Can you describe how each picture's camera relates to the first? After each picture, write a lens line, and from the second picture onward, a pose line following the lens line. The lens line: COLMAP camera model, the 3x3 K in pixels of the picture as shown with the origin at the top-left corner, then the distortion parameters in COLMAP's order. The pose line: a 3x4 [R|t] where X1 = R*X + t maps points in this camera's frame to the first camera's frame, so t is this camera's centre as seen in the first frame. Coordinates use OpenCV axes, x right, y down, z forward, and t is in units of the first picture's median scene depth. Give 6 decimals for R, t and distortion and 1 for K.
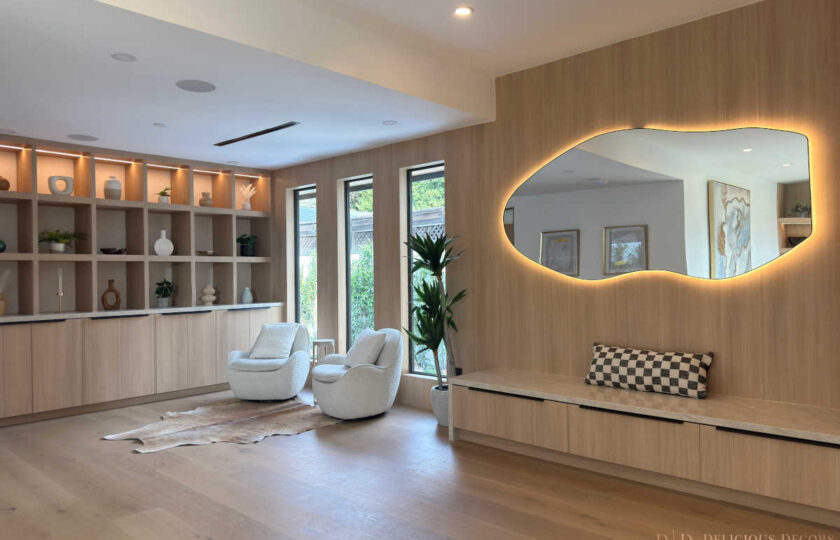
lens RADIAL K [[592.9, 0, 436.1], [0, 592.9, 270.7], [0, 0, 1]] dist [-0.005160, -0.004299]
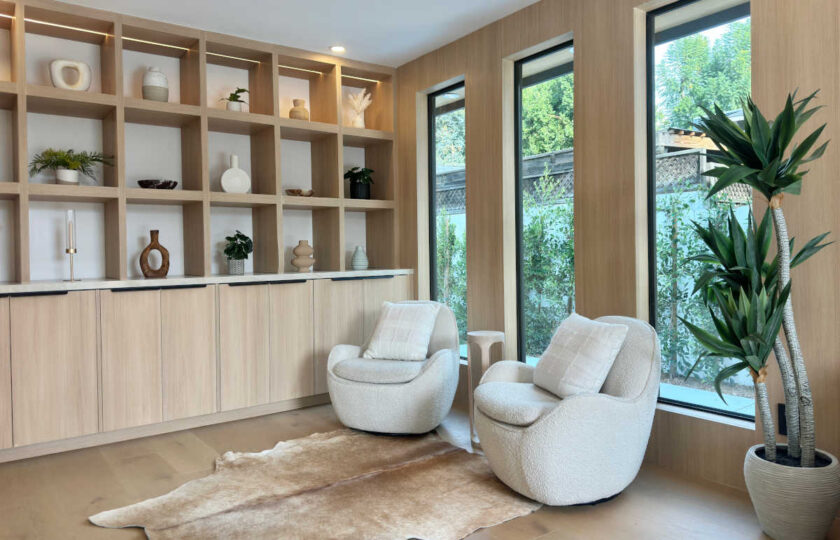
lens RADIAL K [[586.3, 0, 420.9], [0, 586.3, 240.5], [0, 0, 1]] dist [0.018170, -0.001821]
pose [[0.977239, -0.007060, -0.212025, -0.123258], [0.004633, 0.999918, -0.011943, 0.032904], [0.212092, 0.010689, 0.977191, 0.406405]]
